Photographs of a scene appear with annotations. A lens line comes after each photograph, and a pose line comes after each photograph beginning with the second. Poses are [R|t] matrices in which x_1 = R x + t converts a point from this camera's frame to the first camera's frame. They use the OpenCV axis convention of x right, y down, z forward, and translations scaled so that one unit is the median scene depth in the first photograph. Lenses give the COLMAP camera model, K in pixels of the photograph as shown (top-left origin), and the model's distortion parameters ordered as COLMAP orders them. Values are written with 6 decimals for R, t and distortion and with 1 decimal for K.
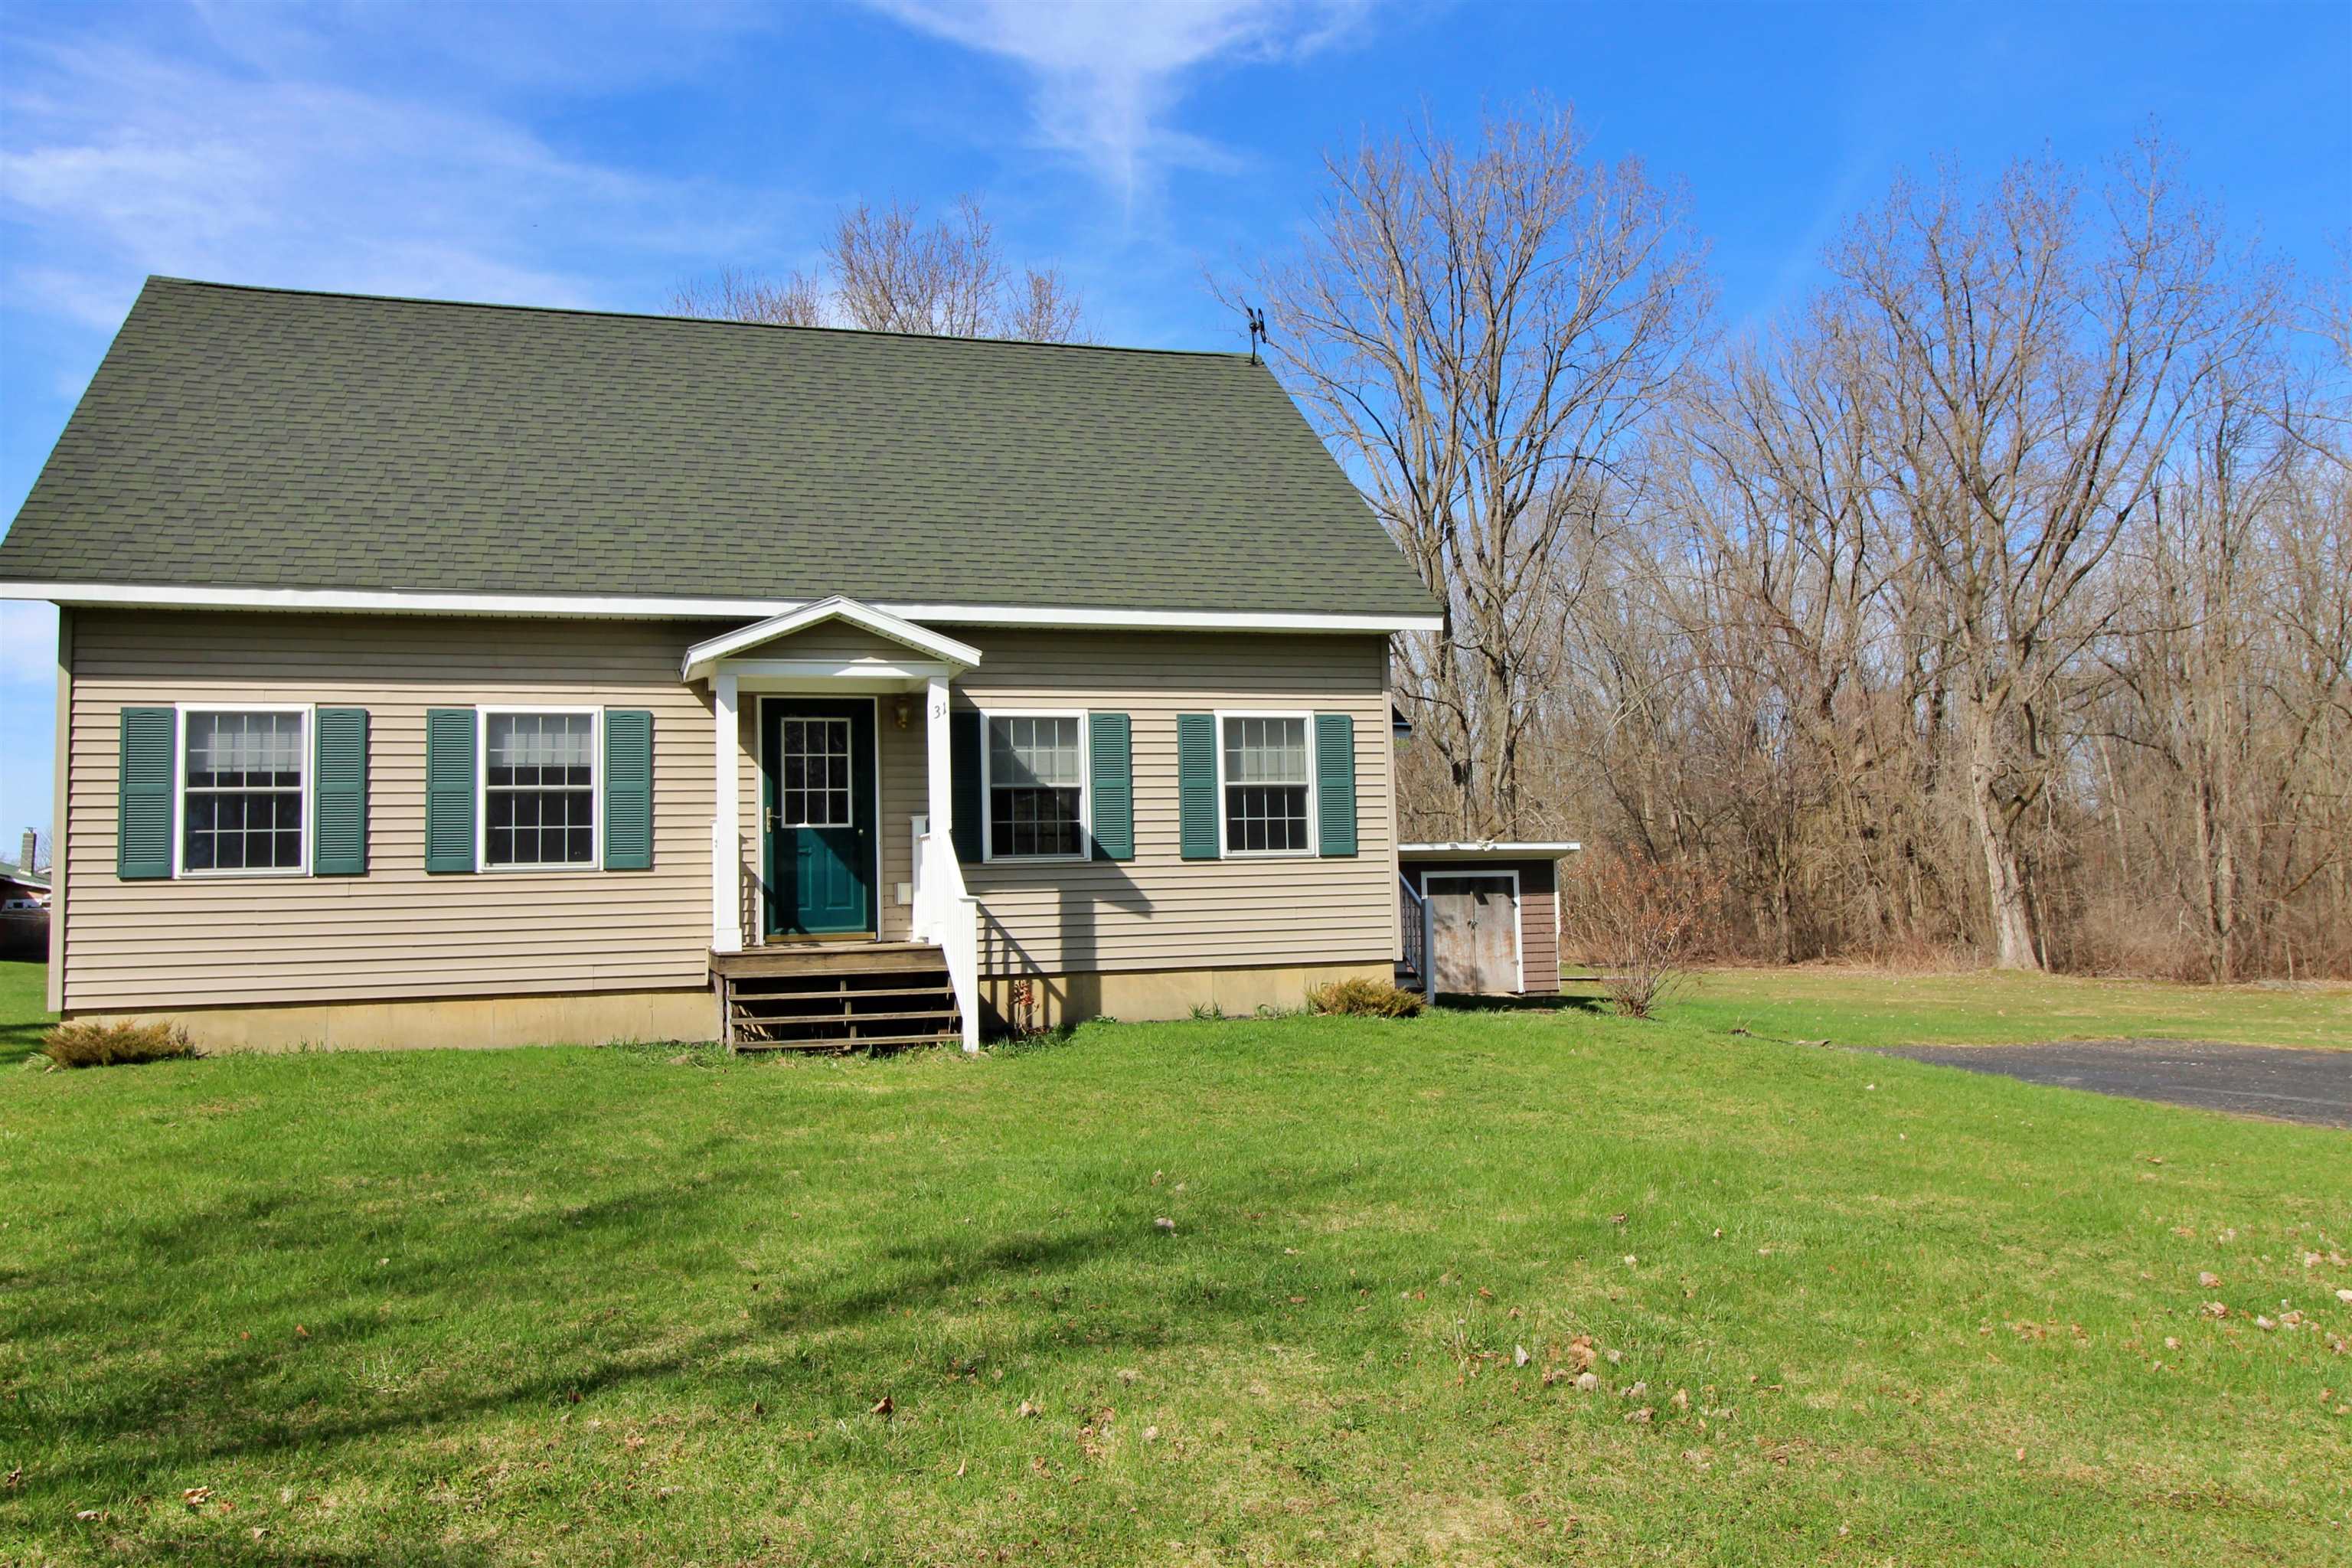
lens RADIAL K [[1837.9, 0, 1169.7], [0, 1837.9, 771.9], [0, 0, 1]] dist [0.006138, -0.004879]
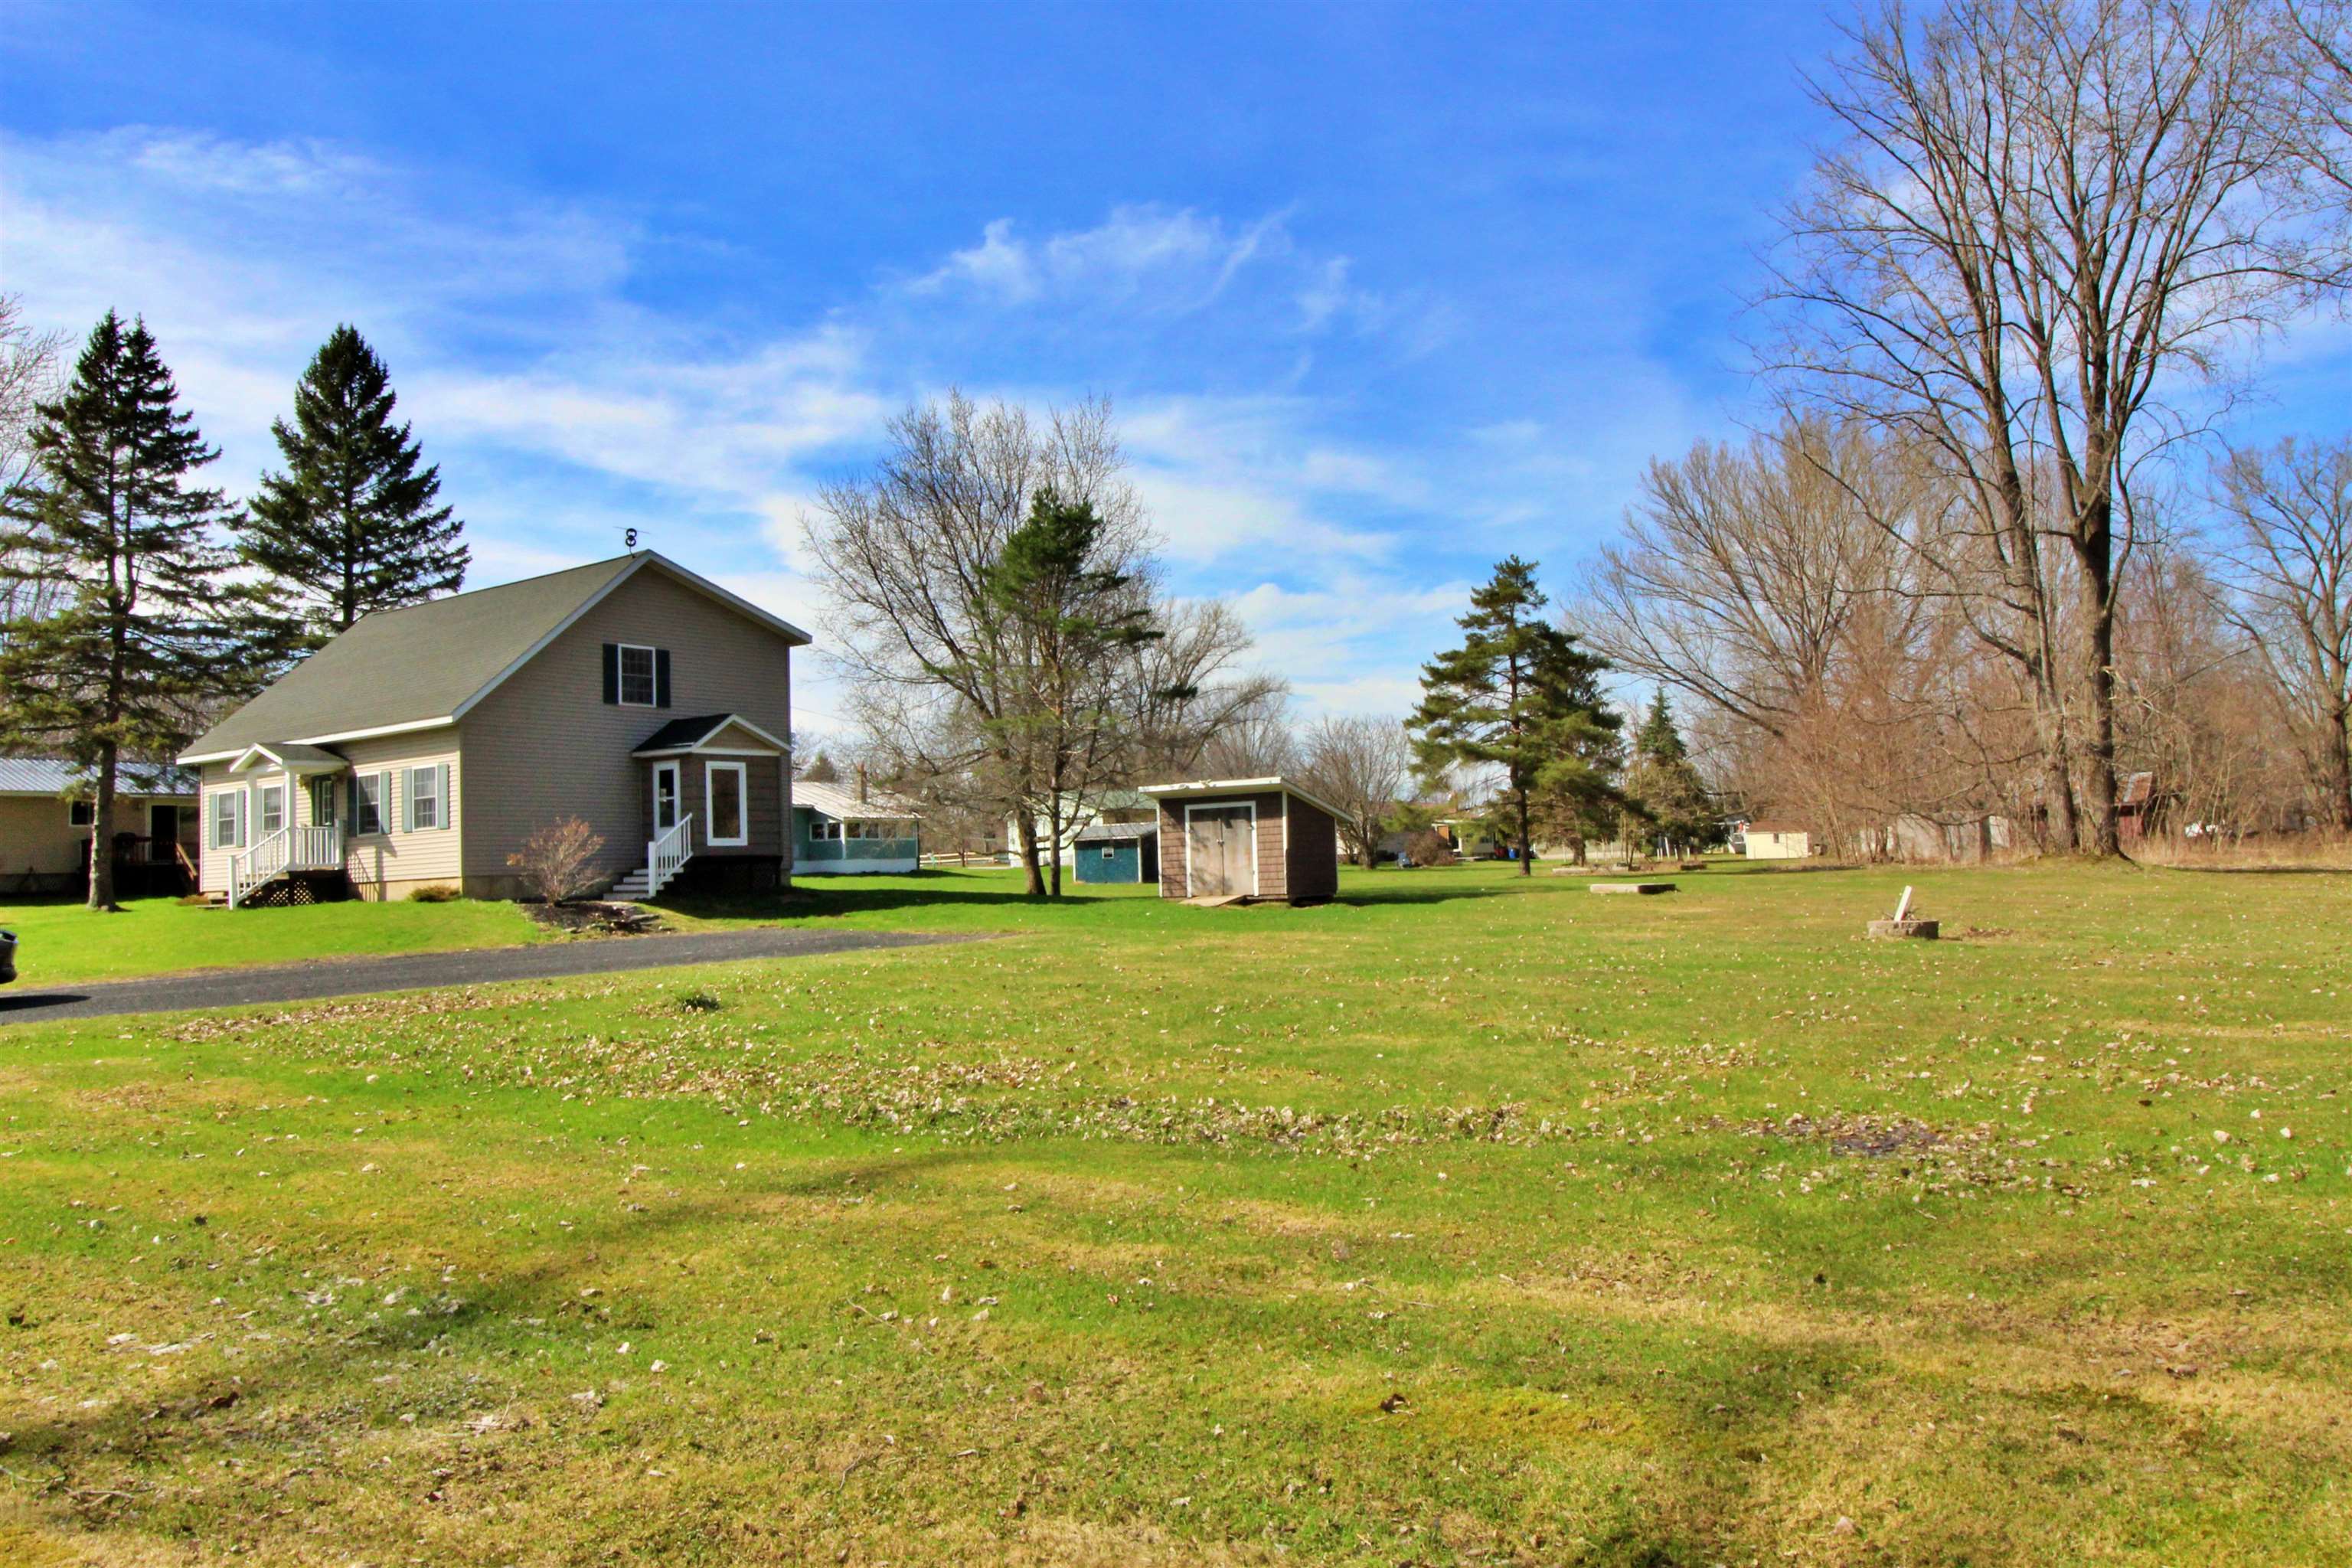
lens RADIAL K [[1720.1, 0, 1213.7], [0, 1720.1, 786.9], [0, 0, 1]] dist [0.005210, -0.004127]
pose [[0.590613, -0.036163, -0.806144, 2.343756], [0.086895, 0.996037, 0.018981, 0.037928], [0.802263, -0.081261, 0.591415, 0.547478]]
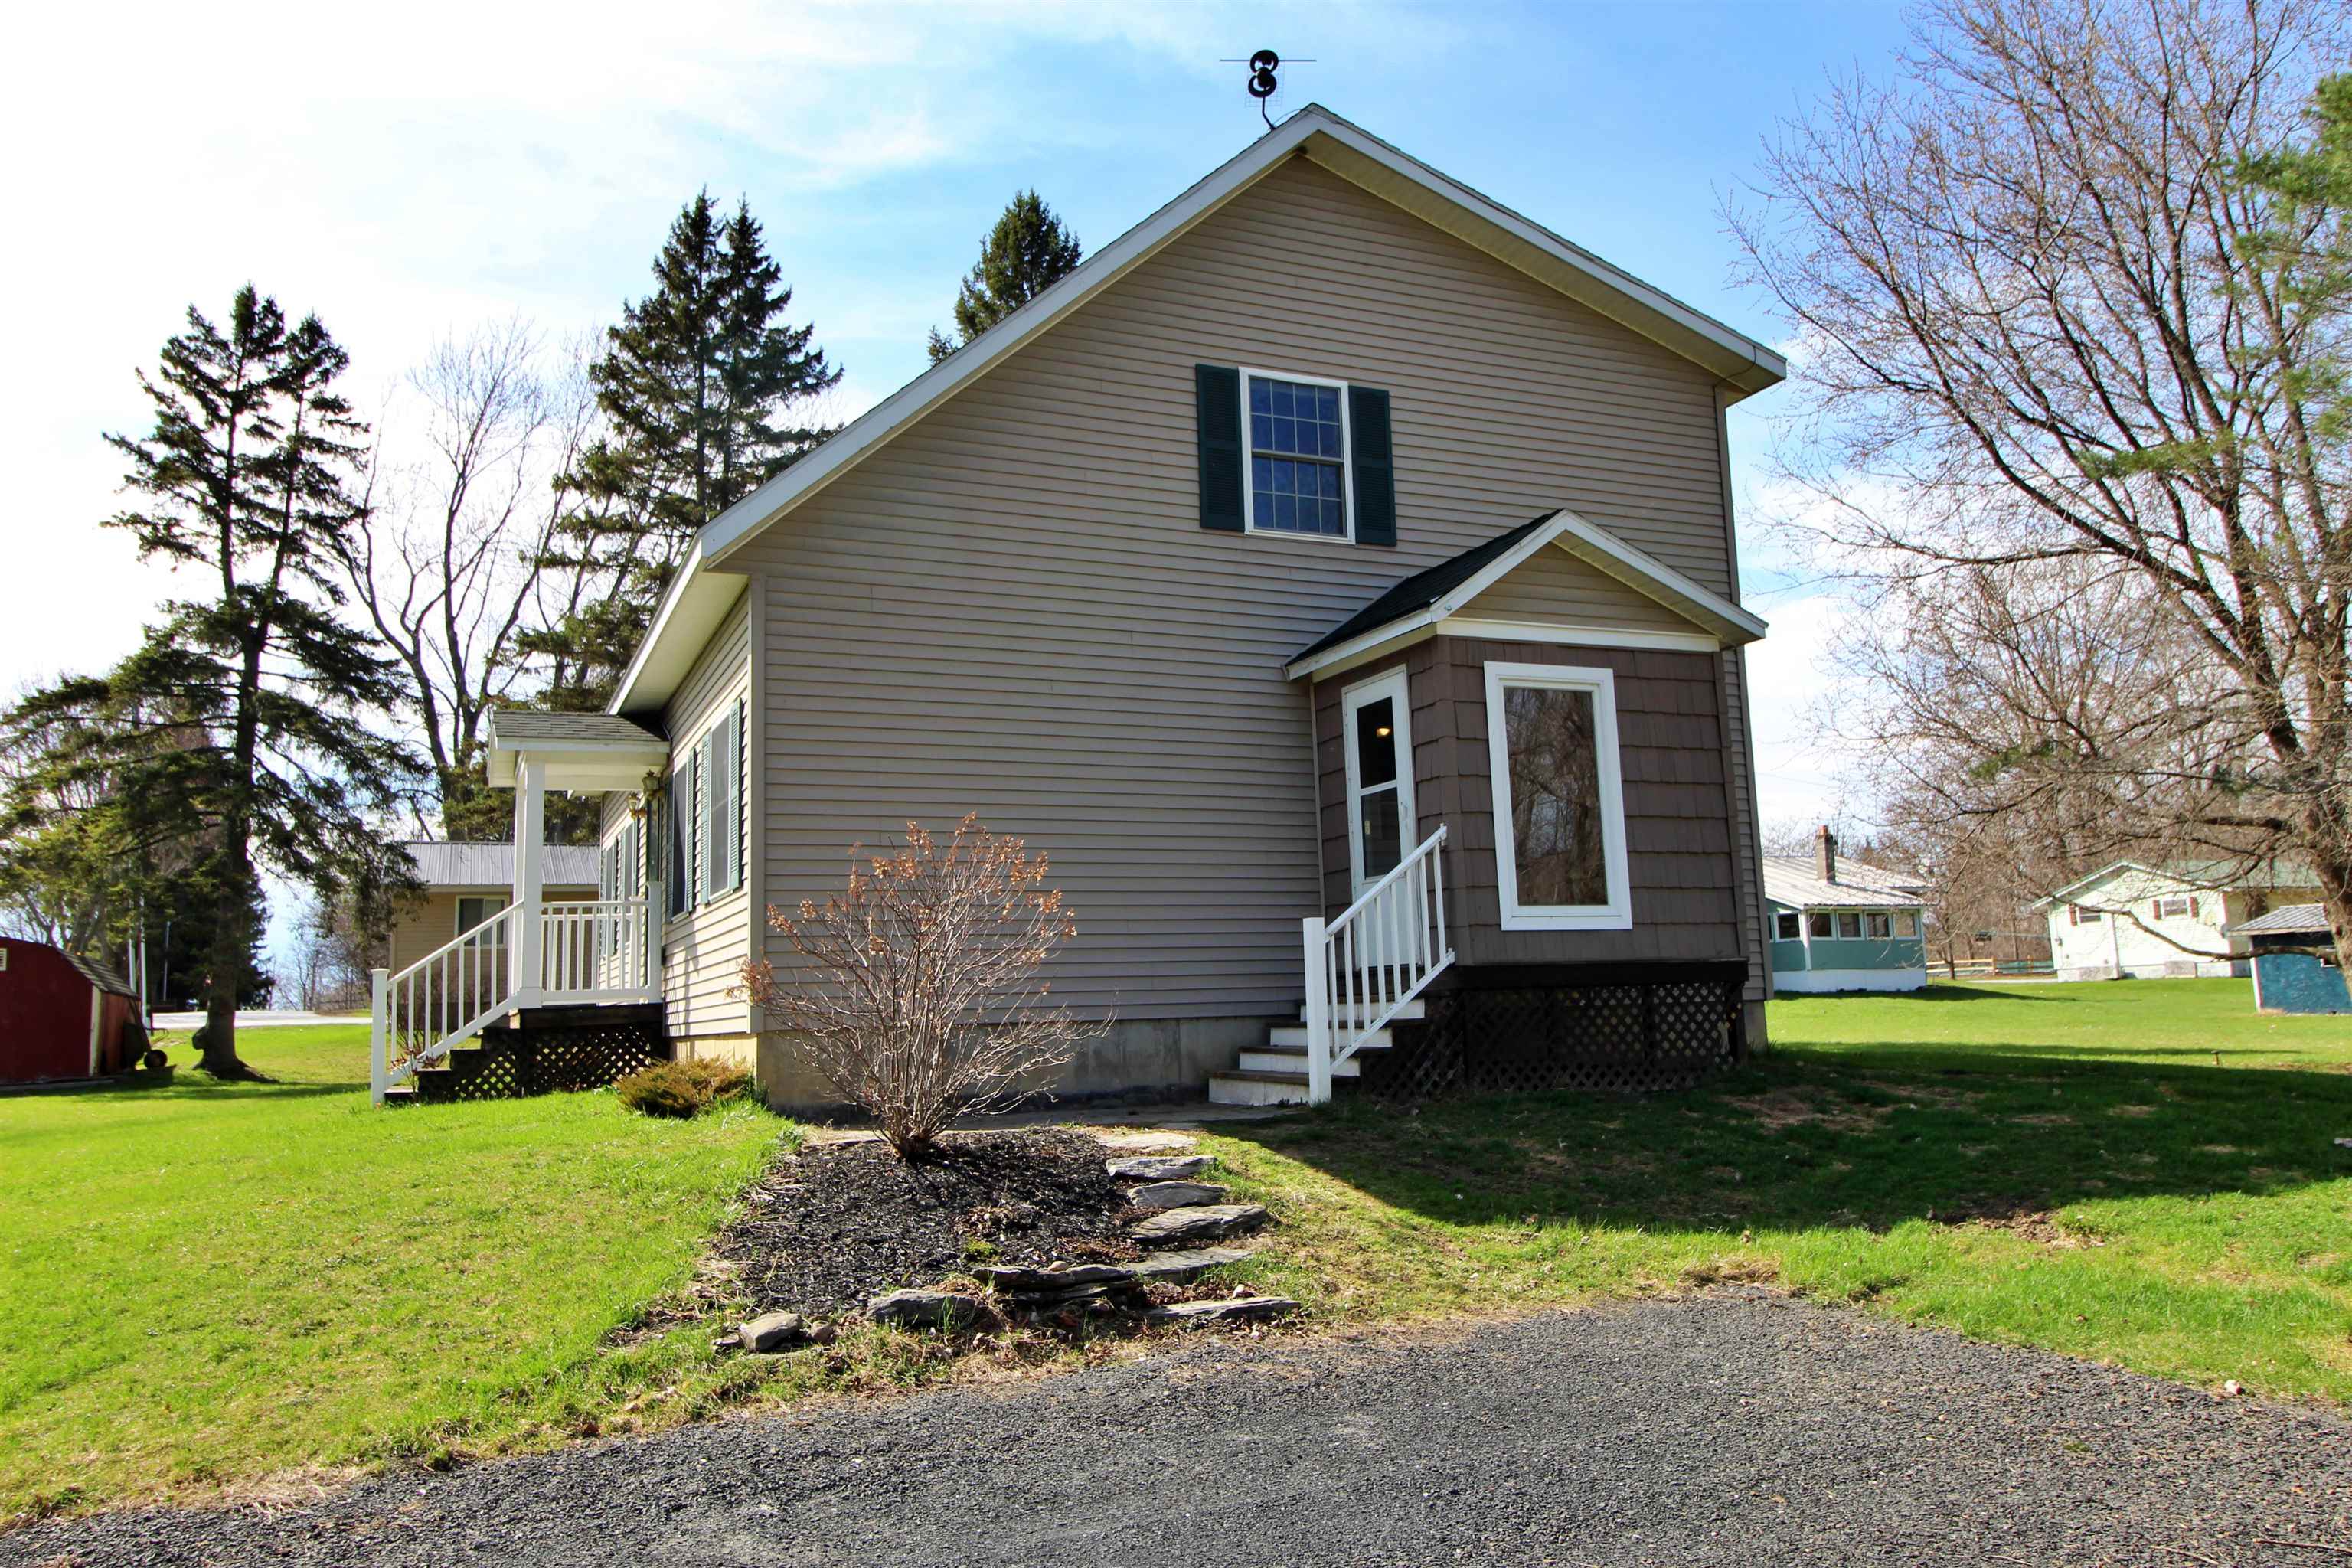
lens RADIAL K [[1720.1, 0, 1165.1], [0, 1720.1, 769.5], [0, 0, 1]] dist [0.005210, -0.004127]
pose [[0.088197, -0.120298, -0.988812, 0.826094], [0.112648, 0.987517, -0.110092, 0.096475], [0.989713, -0.101678, 0.100647, 1.140687]]
